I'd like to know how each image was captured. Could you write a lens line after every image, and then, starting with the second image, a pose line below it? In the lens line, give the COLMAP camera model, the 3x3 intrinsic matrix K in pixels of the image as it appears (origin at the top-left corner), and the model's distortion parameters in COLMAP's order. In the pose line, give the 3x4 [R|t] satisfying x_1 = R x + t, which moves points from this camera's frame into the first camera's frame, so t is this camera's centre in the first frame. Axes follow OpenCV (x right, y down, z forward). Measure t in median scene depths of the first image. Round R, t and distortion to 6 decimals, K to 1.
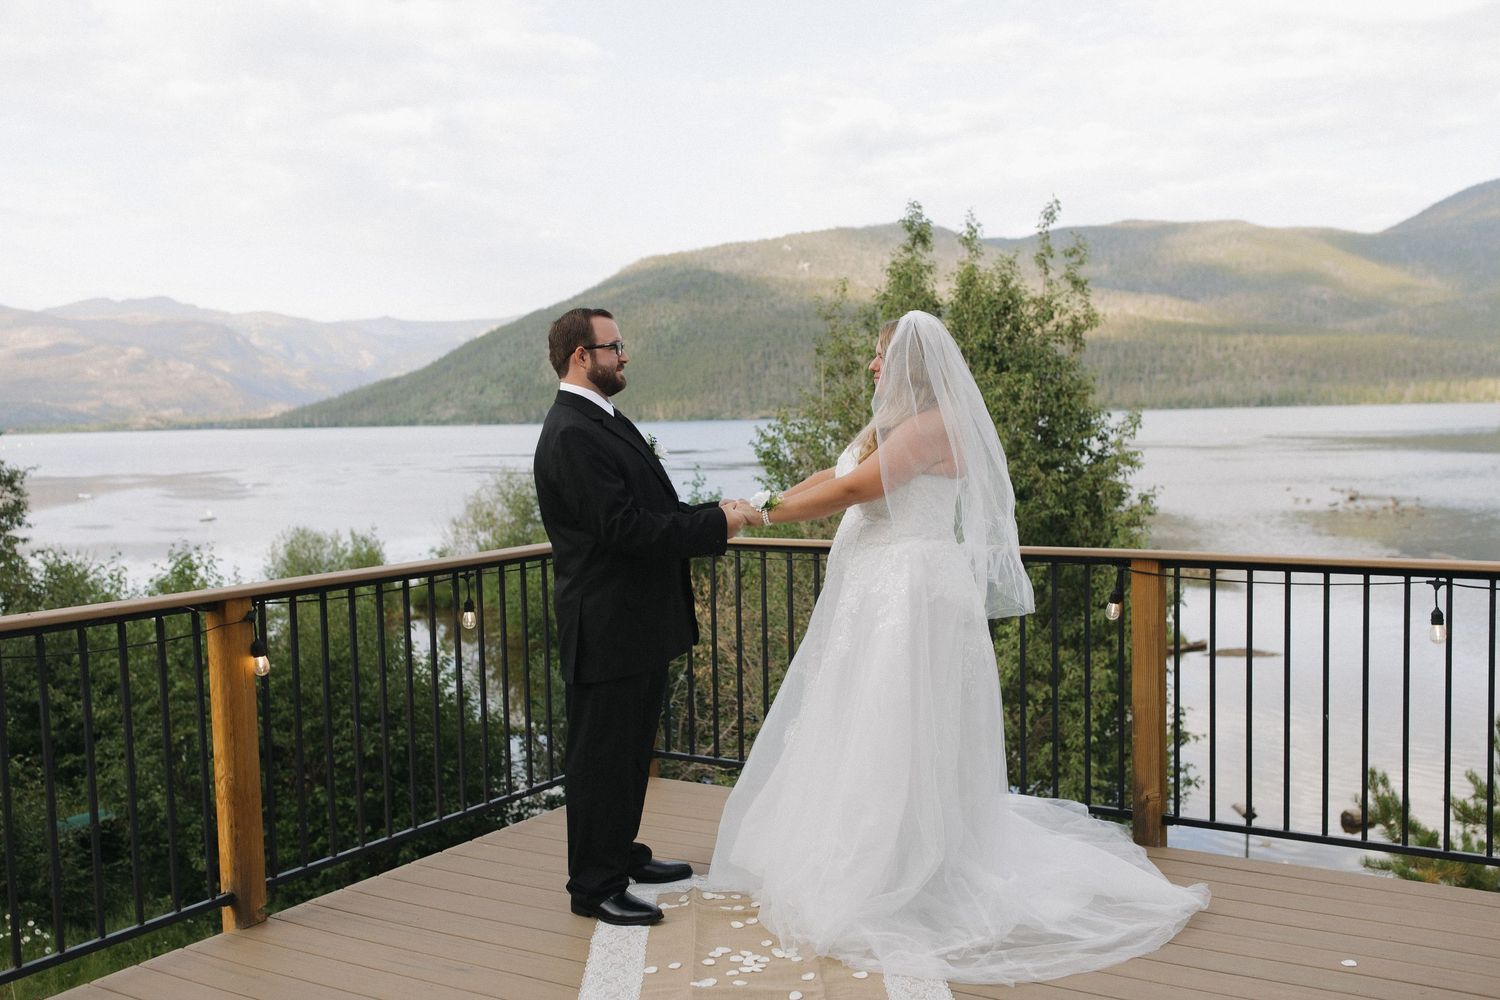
lens RADIAL K [[1507.8, 0, 750.2], [0, 1507.8, 531.7], [0, 0, 1]] dist [-0.007966, -0.005539]
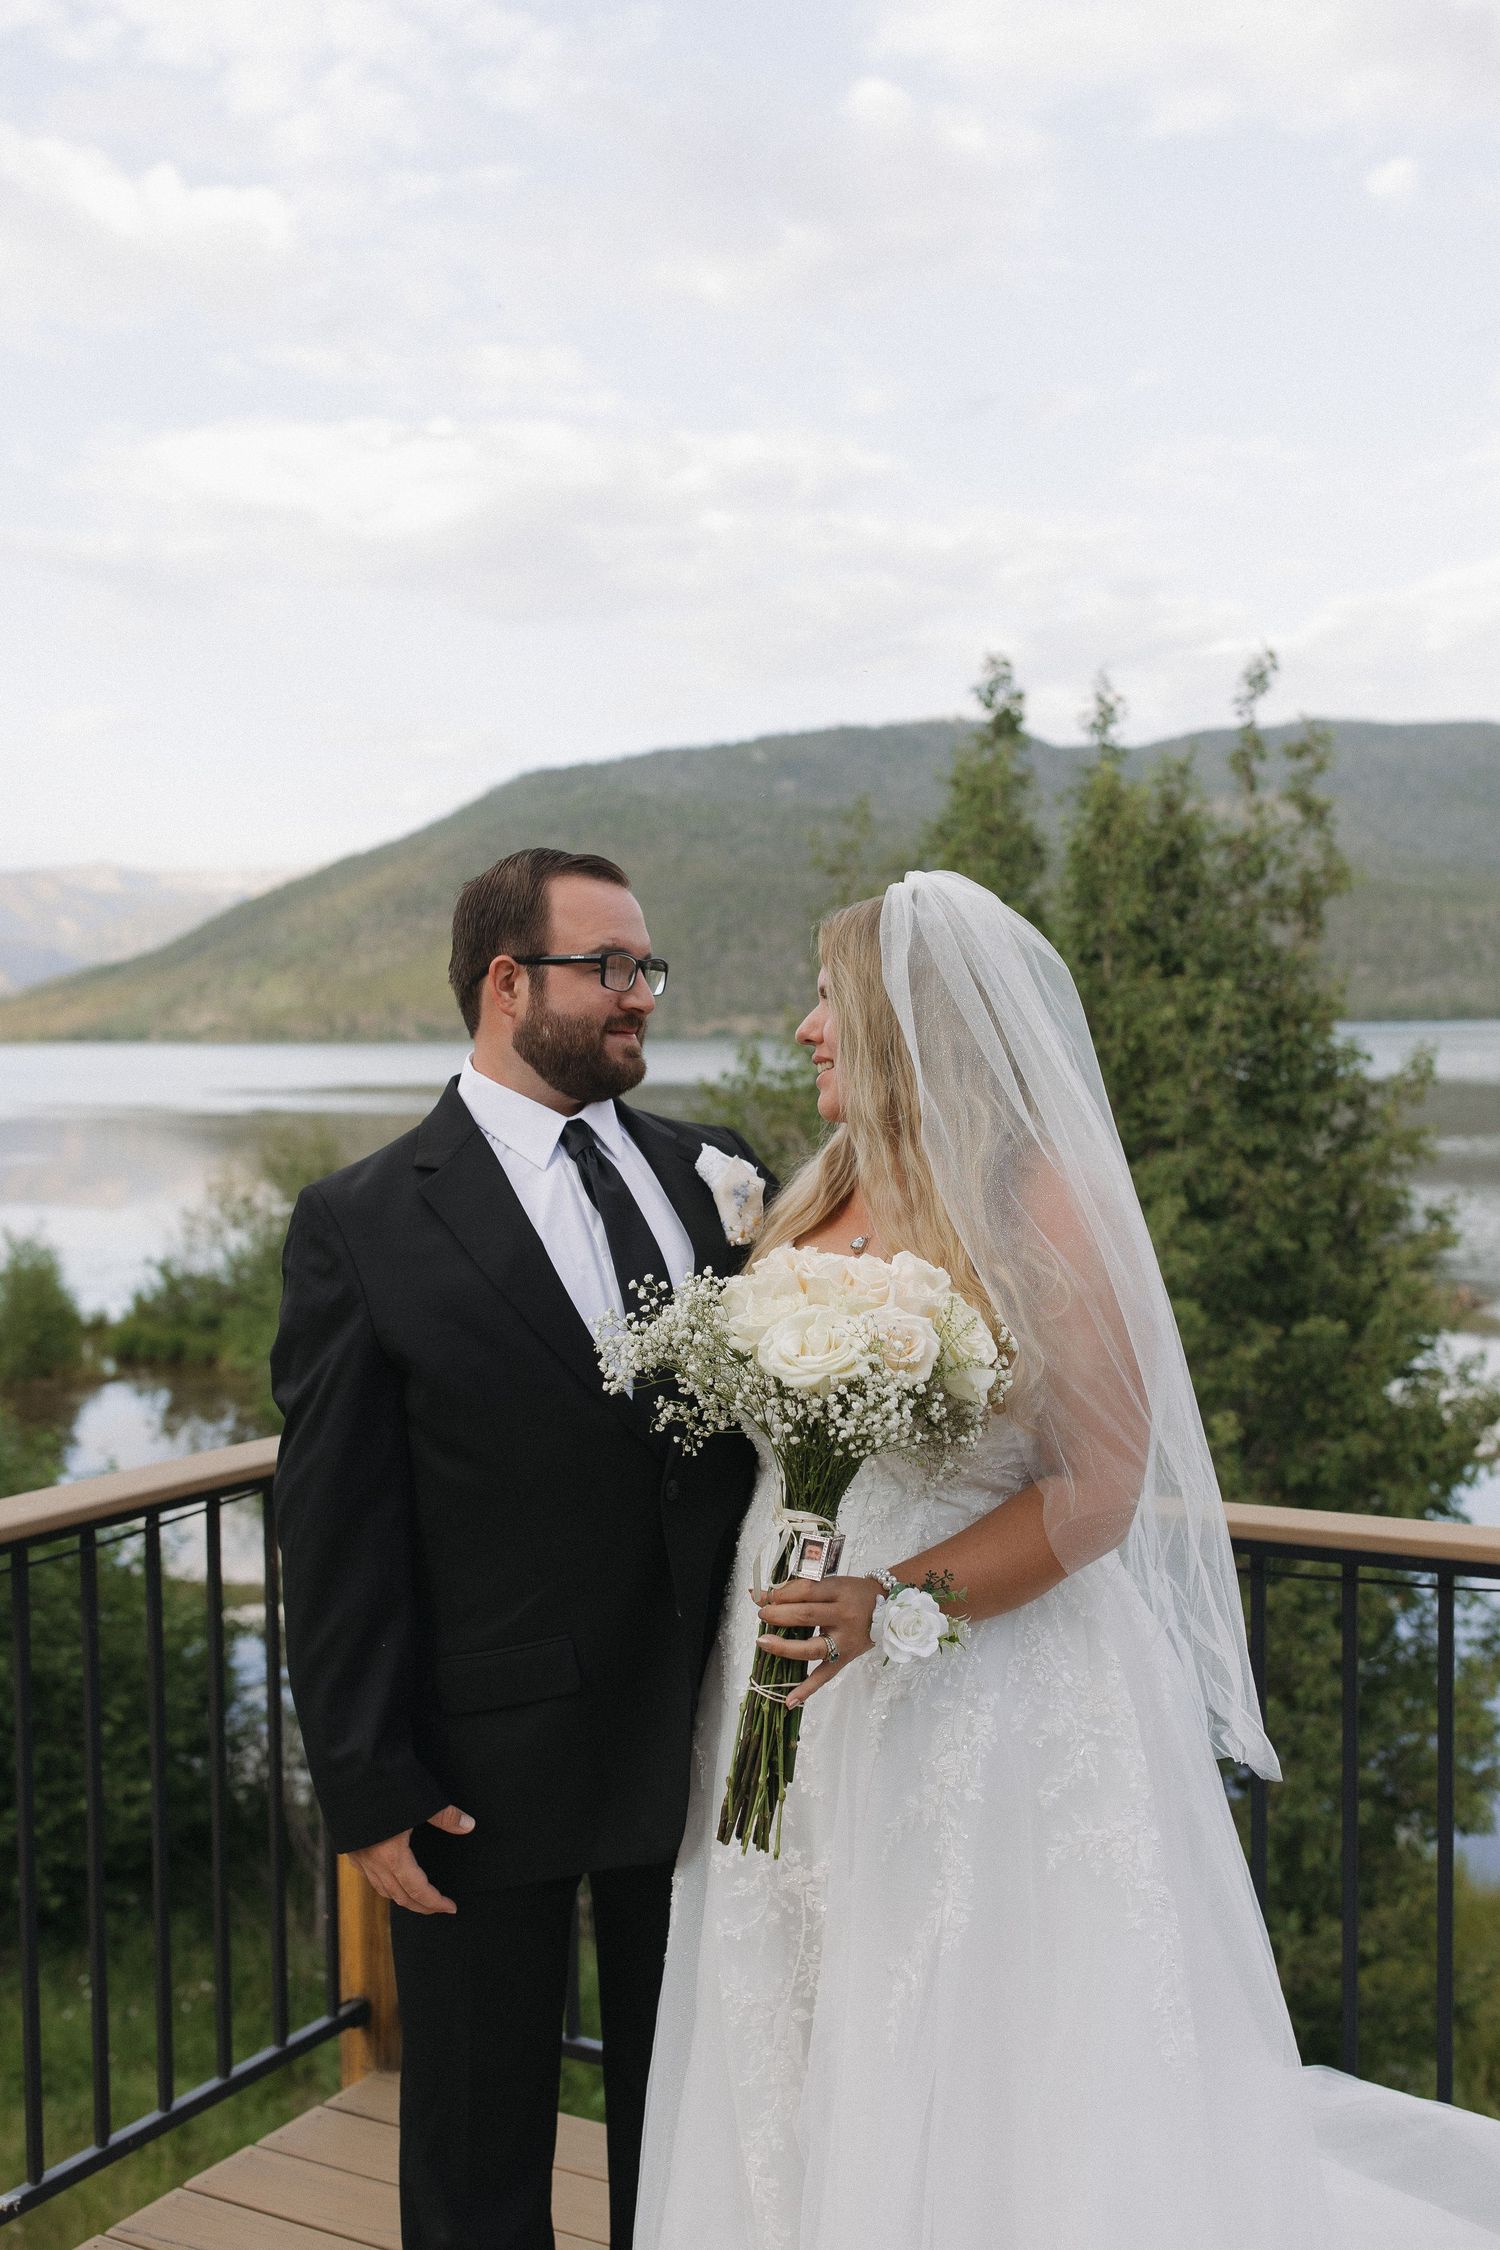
lens RADIAL K [[2322.1, 0, 750.0], [0, 2322.1, 1125.0], [0, 0, 1]] dist [0.013302, 0.004983]
pose [[0.999733, 0.007221, 0.021947, 0.003772], [-0.006523, 0.999476, -0.031720, -0.026924], [-0.022165, 0.031568, 0.999256, 0.193168]]
